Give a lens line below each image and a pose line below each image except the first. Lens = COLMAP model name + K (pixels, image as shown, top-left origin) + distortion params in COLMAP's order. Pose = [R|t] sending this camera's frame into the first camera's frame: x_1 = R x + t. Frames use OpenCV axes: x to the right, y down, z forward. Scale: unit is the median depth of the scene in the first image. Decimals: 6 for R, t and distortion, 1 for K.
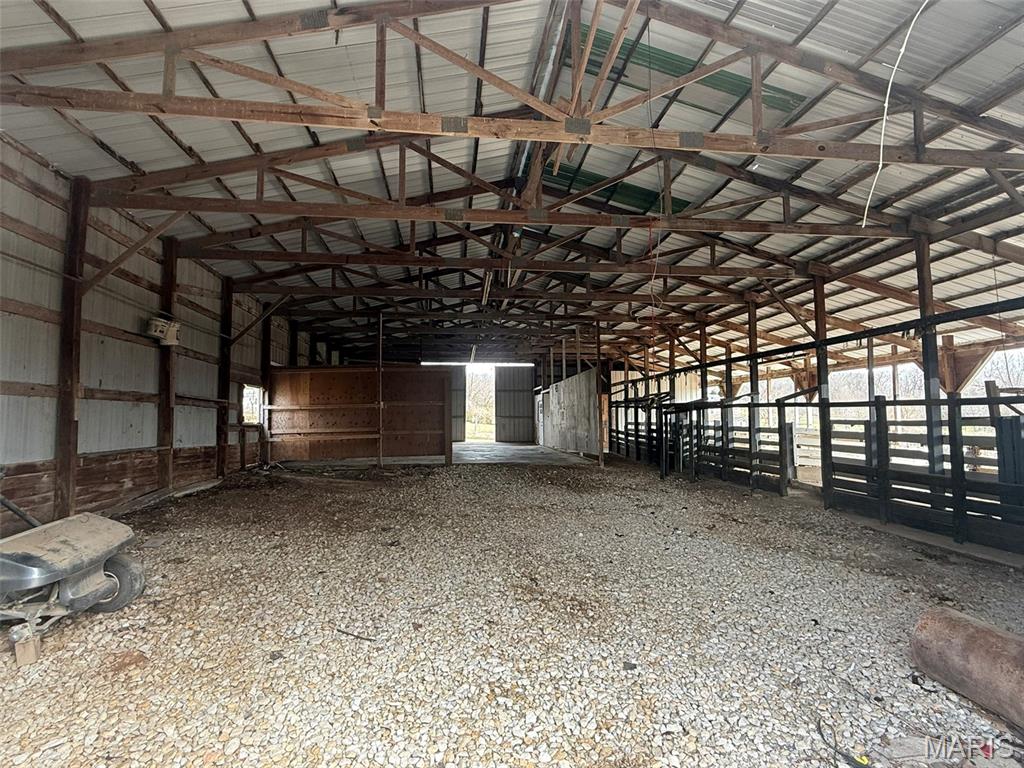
lens RADIAL K [[500.4, 0, 512.9], [0, 500.4, 383.4], [0, 0, 1]] dist [-0.002500, 0.000413]
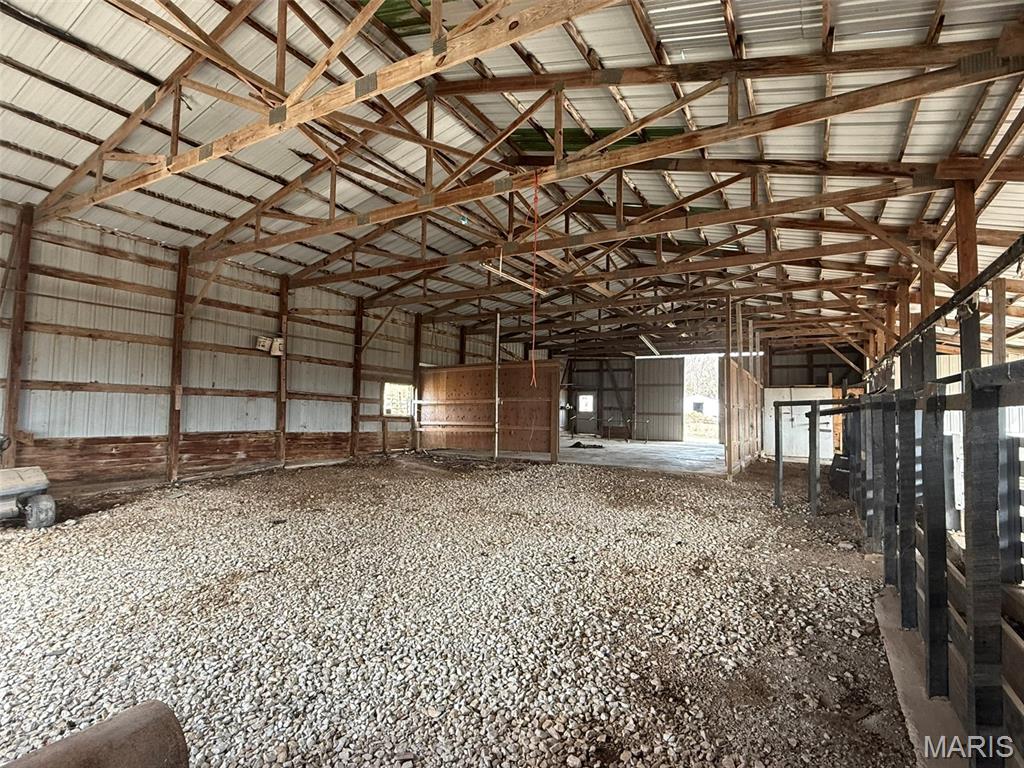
lens RADIAL K [[500.4, 0, 513.2], [0, 500.4, 385.9], [0, 0, 1]] dist [-0.002500, 0.000413]
pose [[0.814411, -0.012575, -0.580153, 0.591086], [0.020480, 0.999765, 0.007080, 0.009150], [0.579927, -0.017648, 0.814477, 0.259708]]
